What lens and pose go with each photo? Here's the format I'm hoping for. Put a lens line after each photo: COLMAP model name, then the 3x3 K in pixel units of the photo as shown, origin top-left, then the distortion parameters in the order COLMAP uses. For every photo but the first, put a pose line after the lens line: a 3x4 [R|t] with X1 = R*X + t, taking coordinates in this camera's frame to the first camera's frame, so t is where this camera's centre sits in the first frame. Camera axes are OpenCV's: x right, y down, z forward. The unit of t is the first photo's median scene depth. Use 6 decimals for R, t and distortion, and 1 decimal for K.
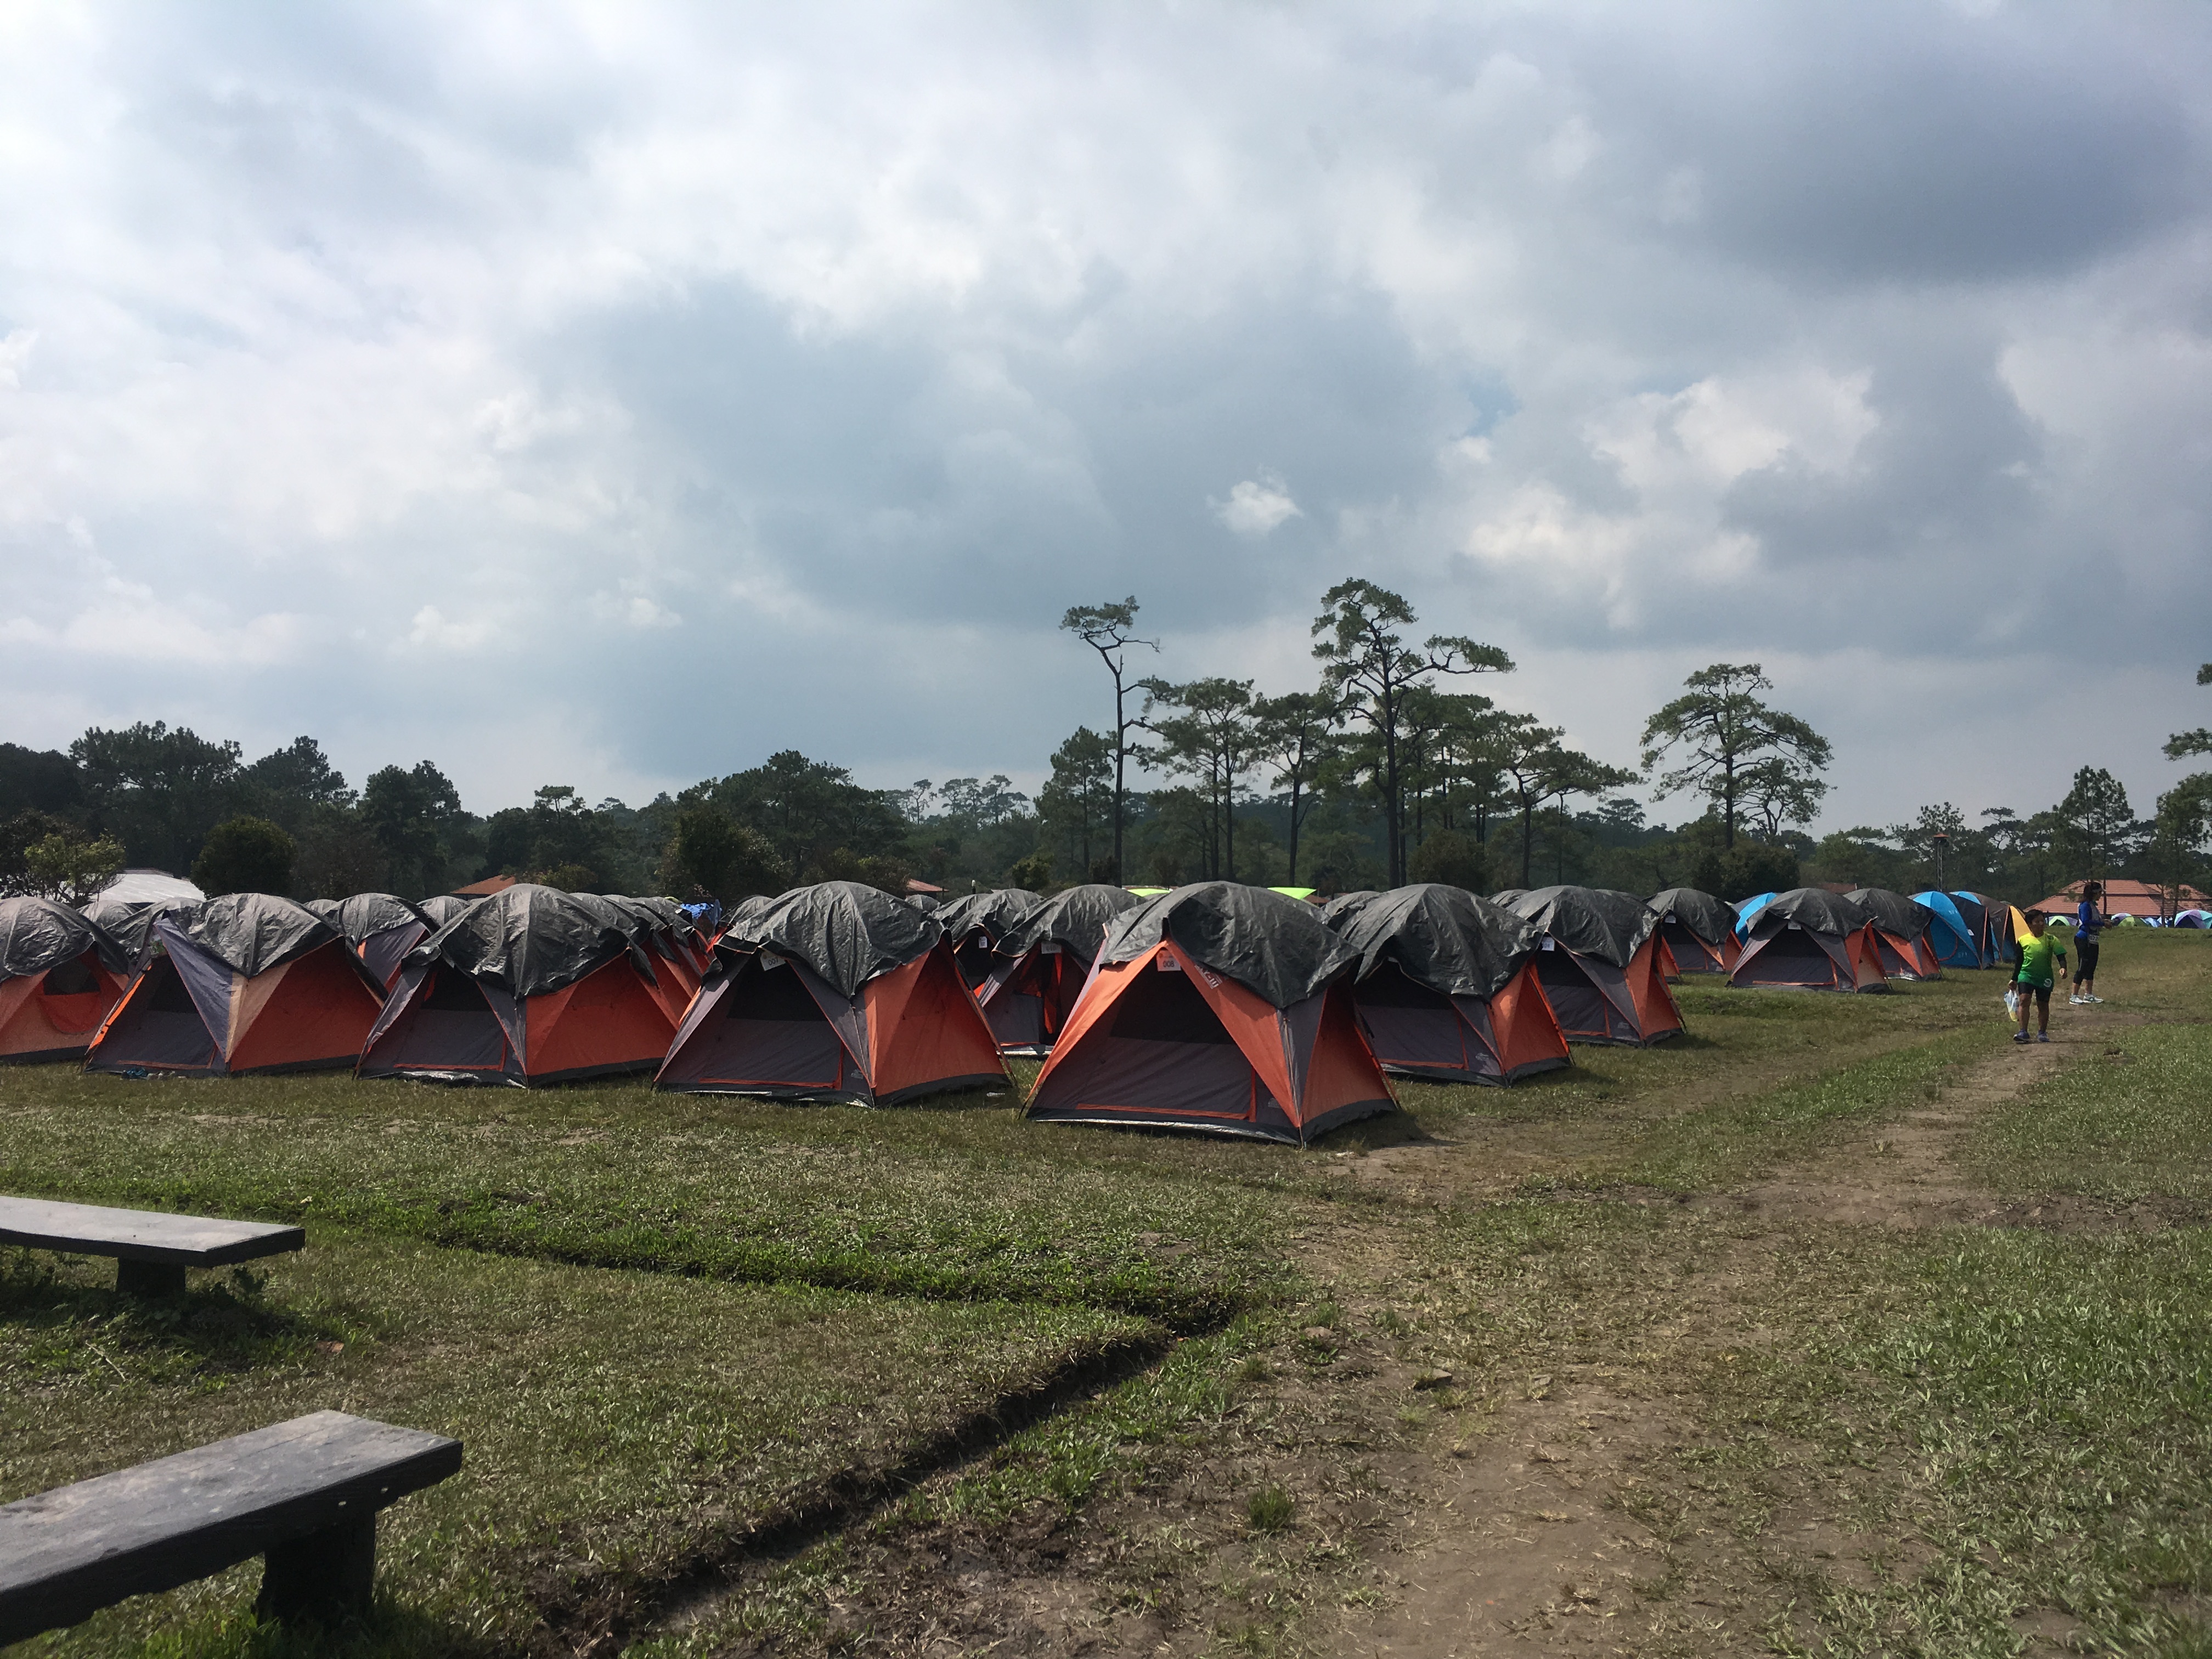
lens RADIAL K [[1883.9, 0, 1106.0], [0, 1883.9, 829.5], [0, 0, 1]] dist [0.082553, -0.110384]
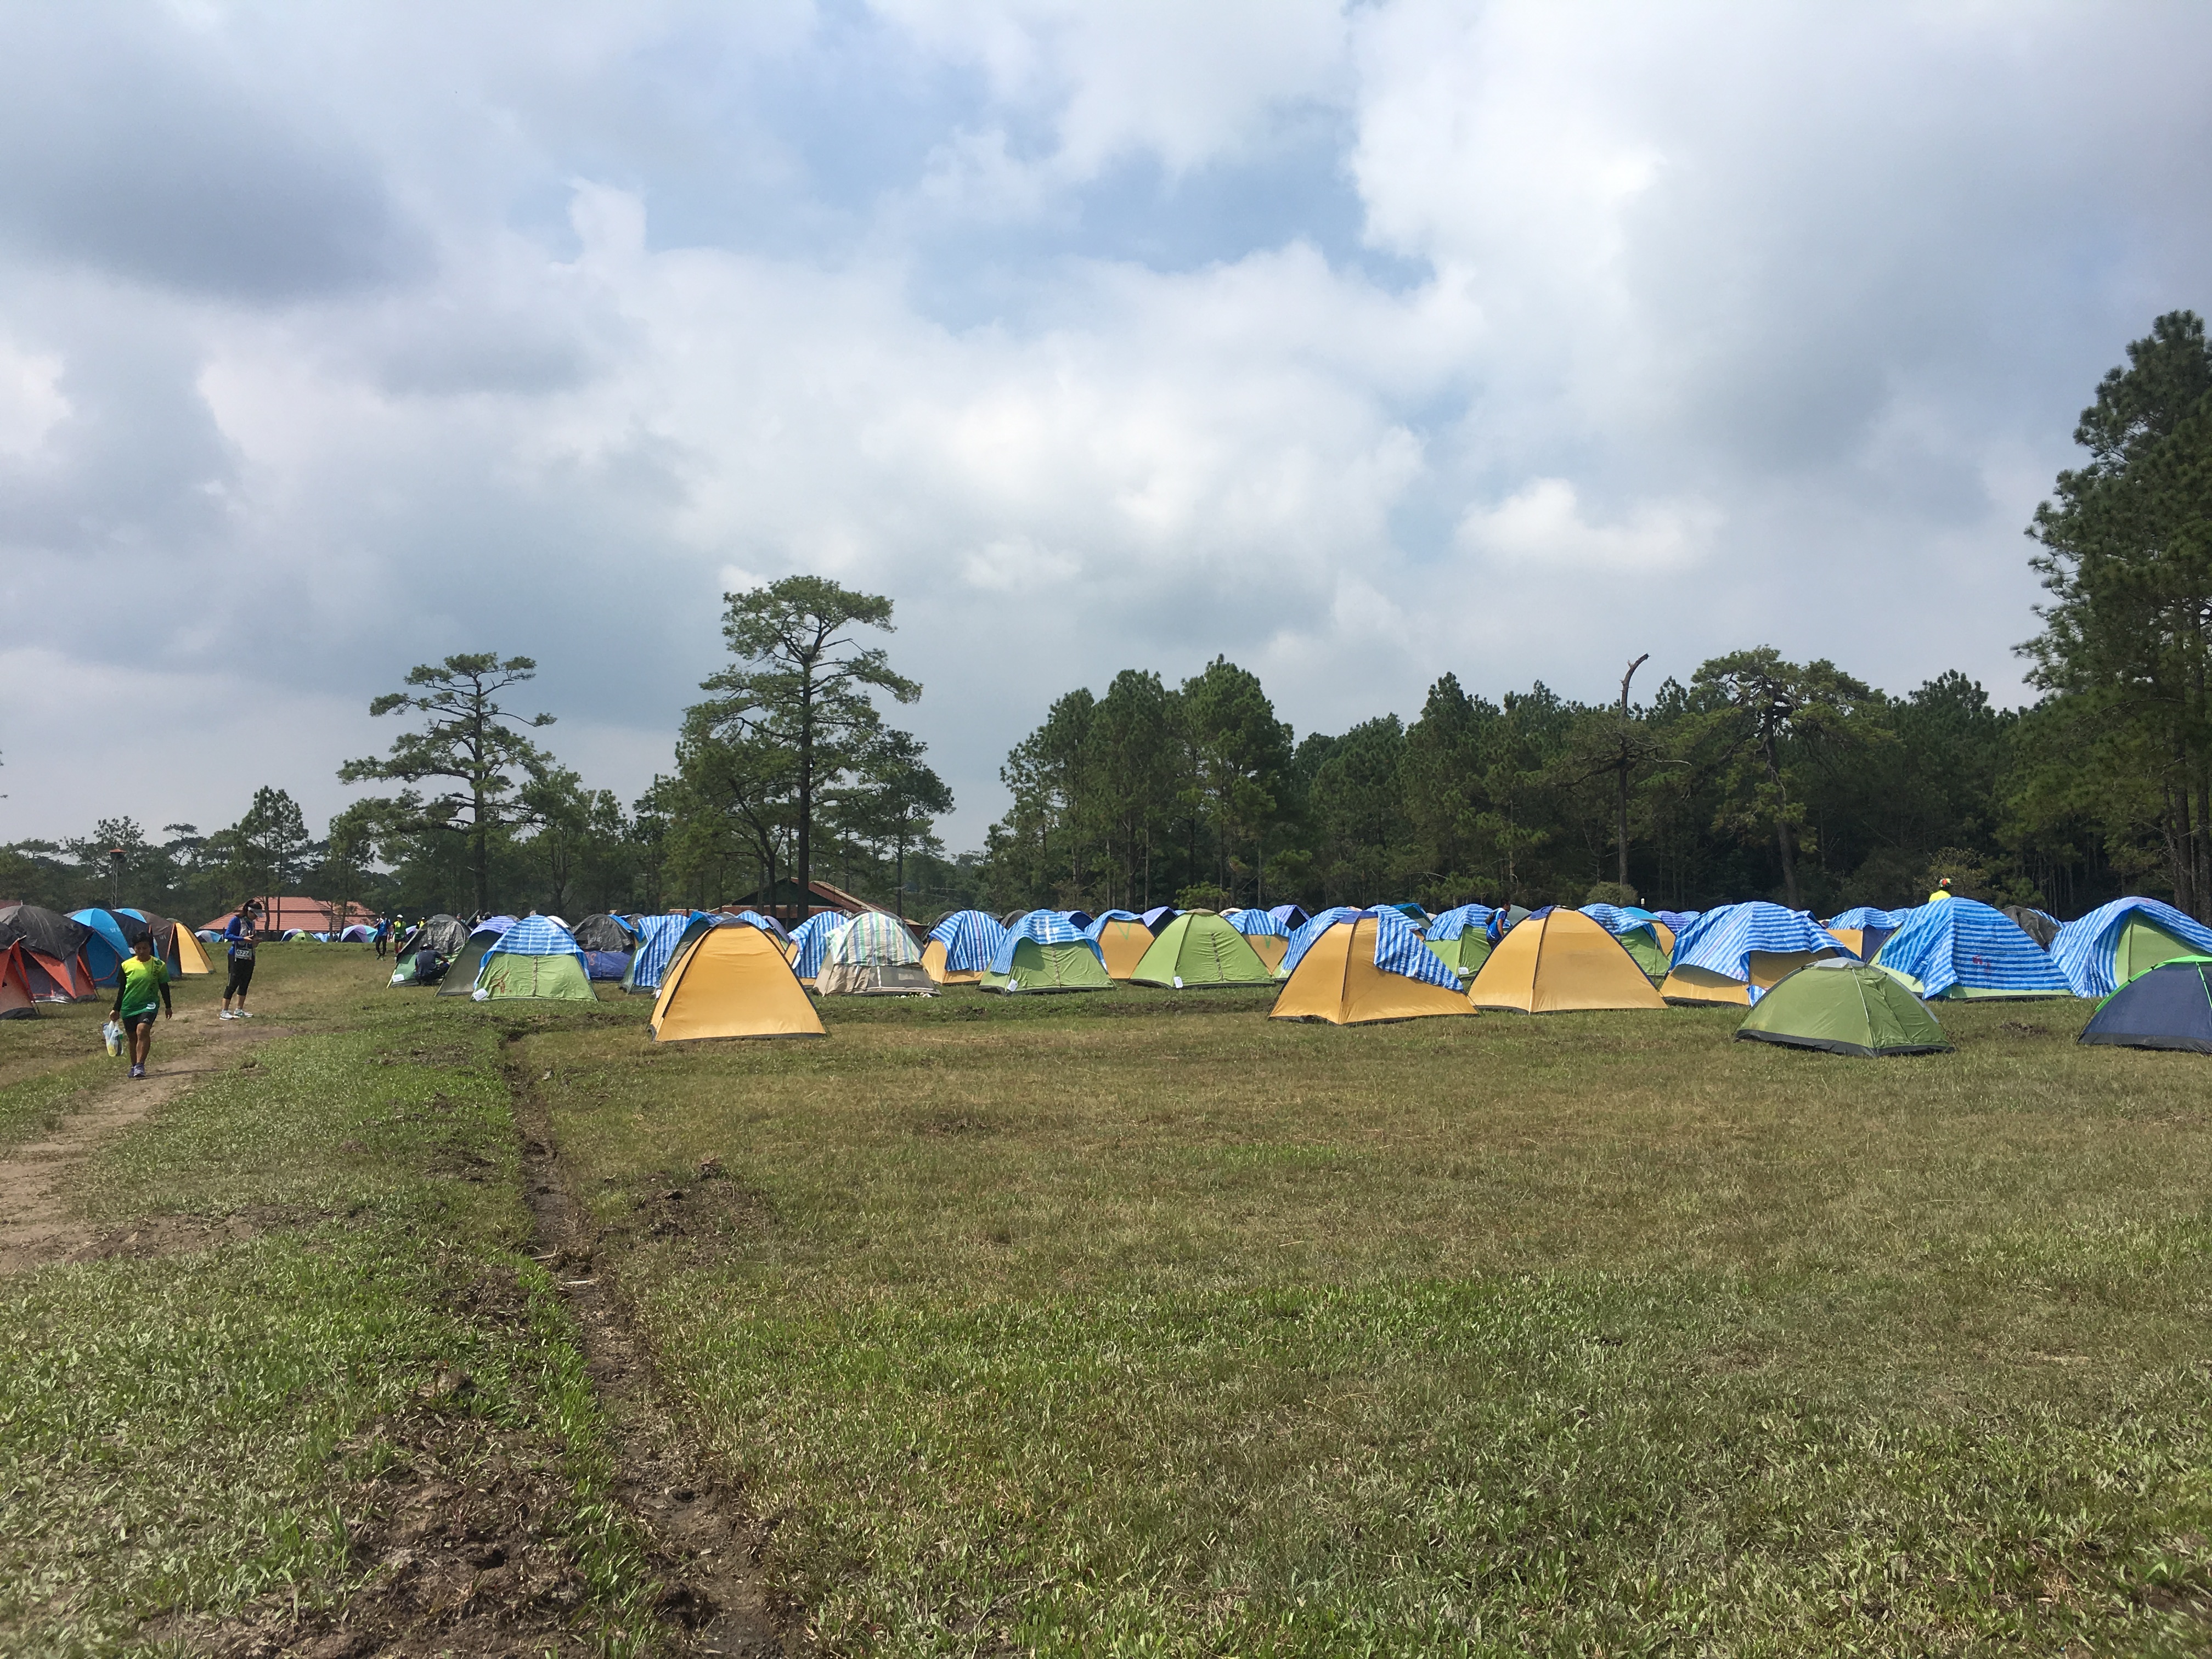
lens RADIAL K [[1883.9, 0, 1106.0], [0, 1883.9, 829.5], [0, 0, 1]] dist [0.082553, -0.110384]
pose [[0.633556, 0.030953, 0.773077, 0.020300], [-0.024076, 0.999504, -0.020288, 0.000130], [-0.773322, -0.005759, 0.633987, 0.000641]]
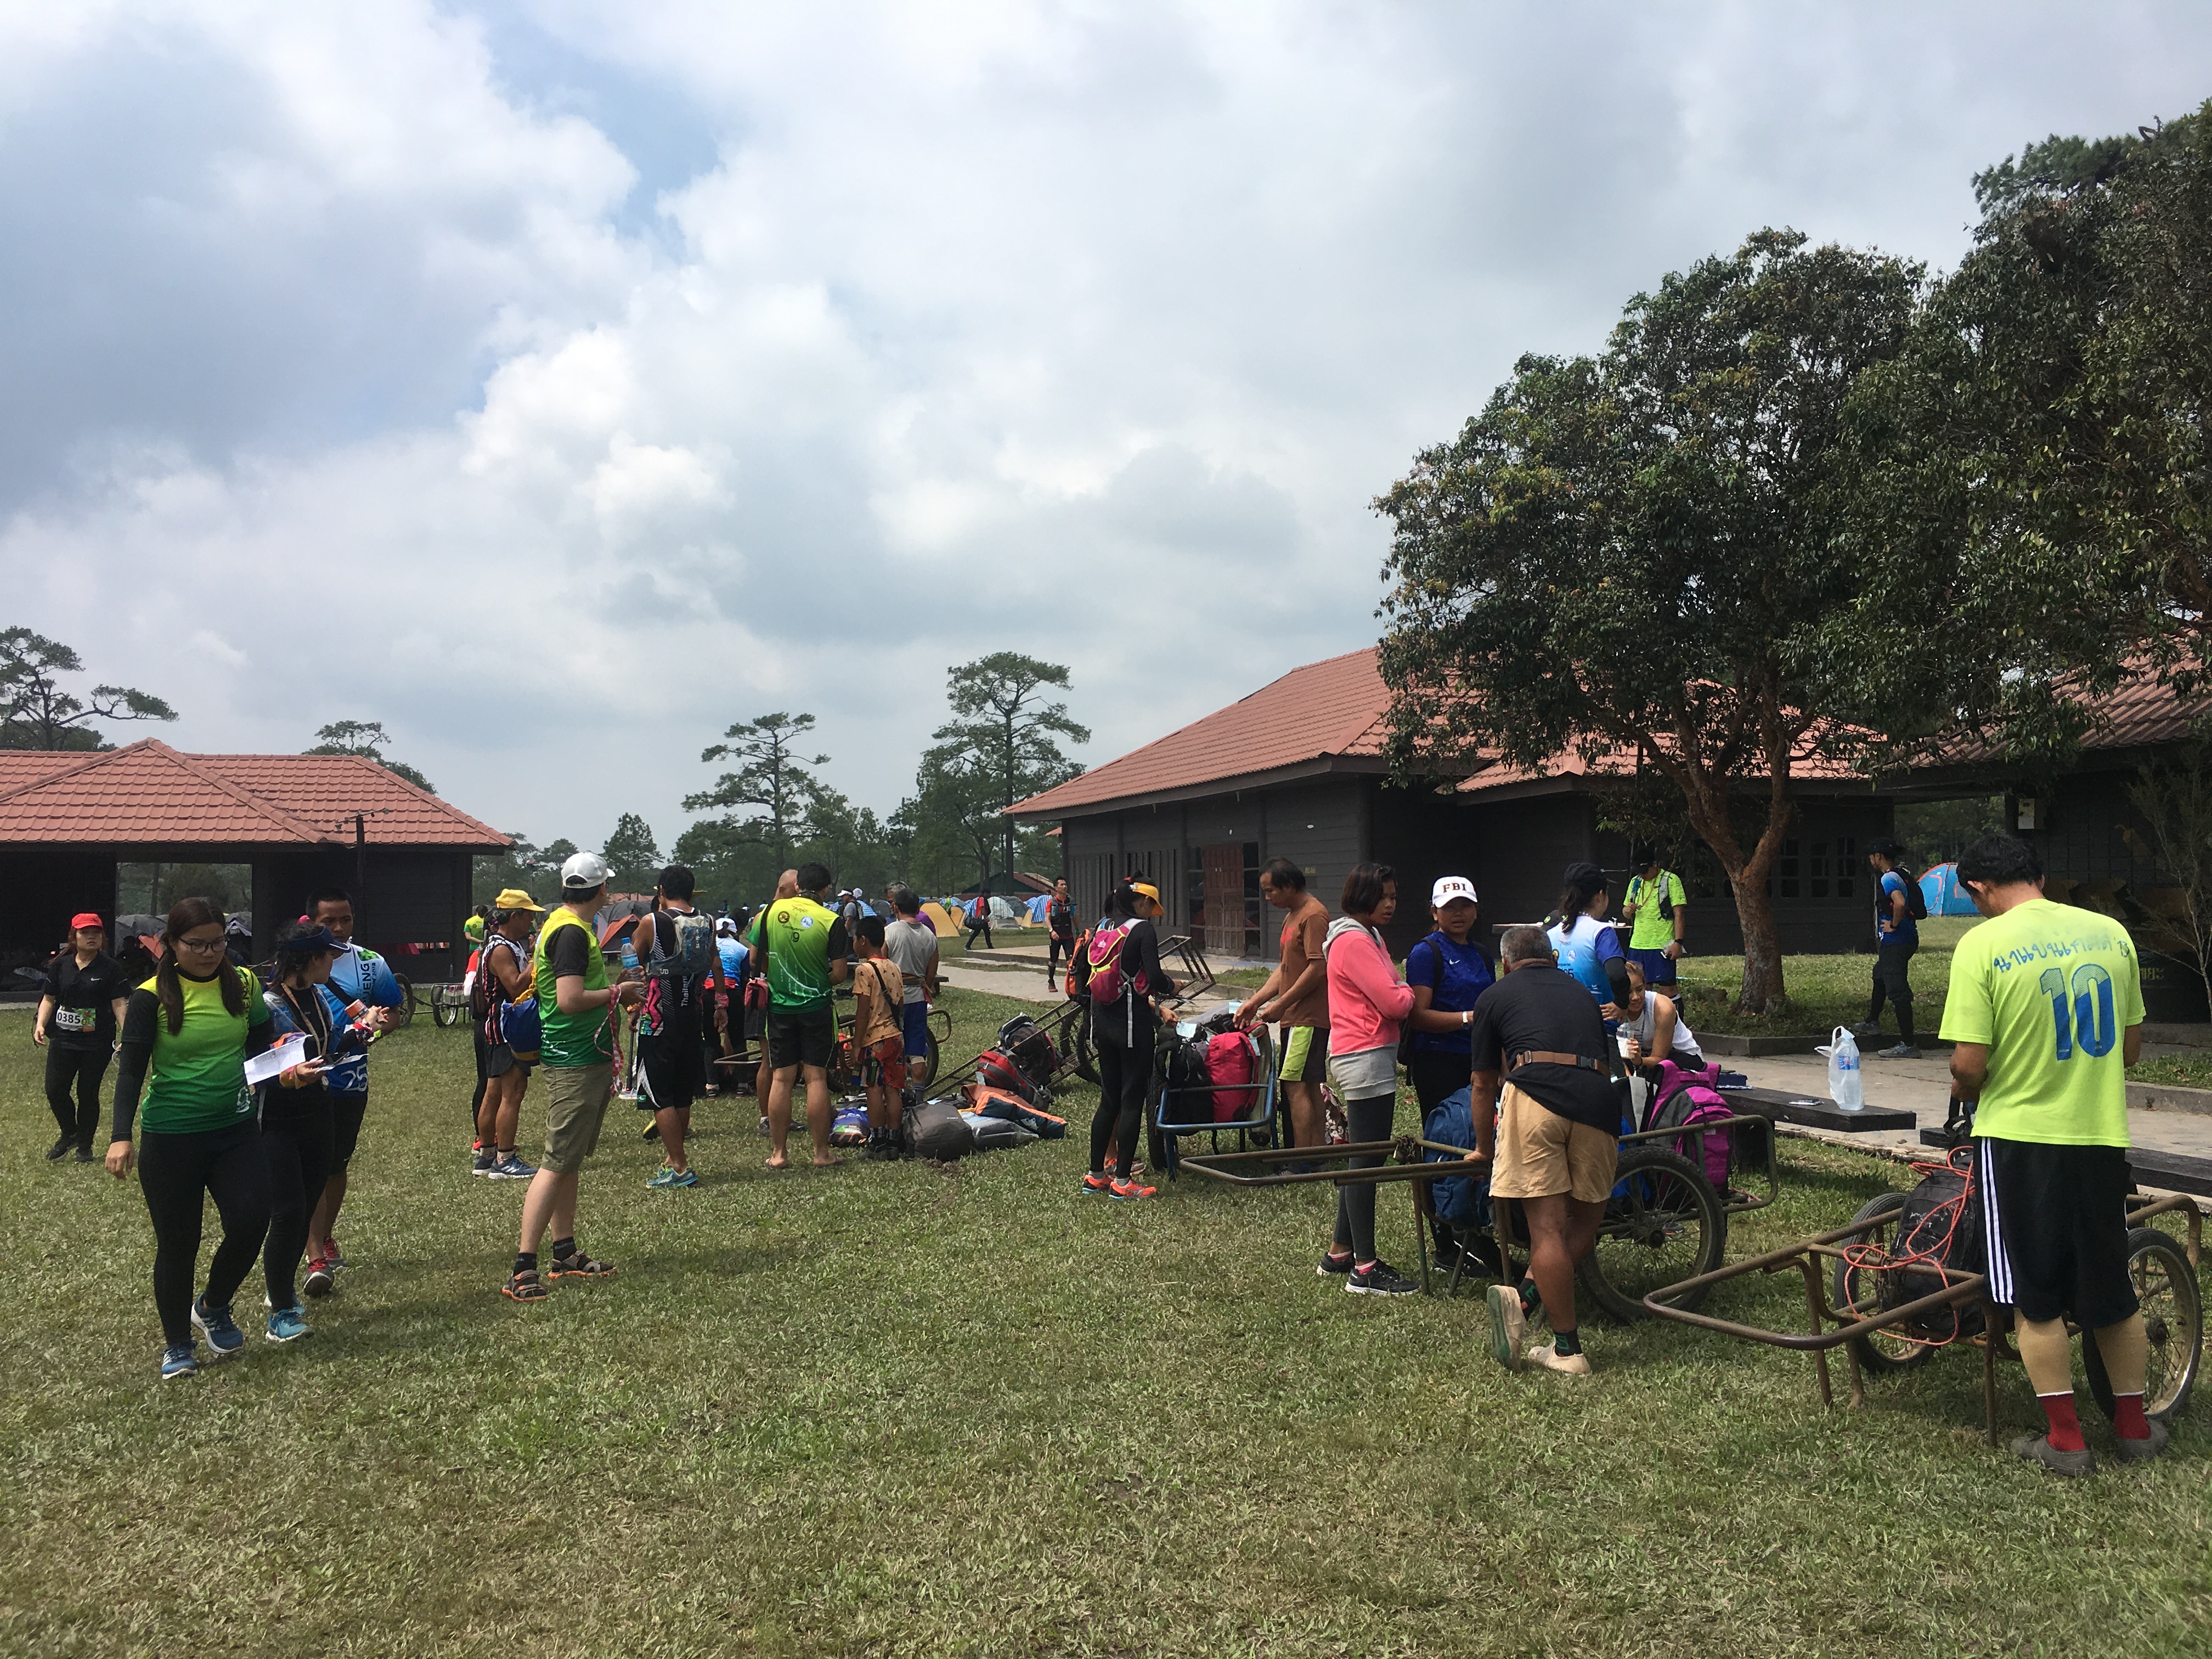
lens RADIAL K [[1883.9, 0, 1106.0], [0, 1883.9, 829.5], [0, 0, 1]] dist [0.082553, -0.110384]
pose [[0.726168, 0.007948, 0.687471, -0.599548], [-0.002012, 0.999953, -0.009436, -0.026478], [-0.687514, 0.005469, 0.726150, -0.807380]]
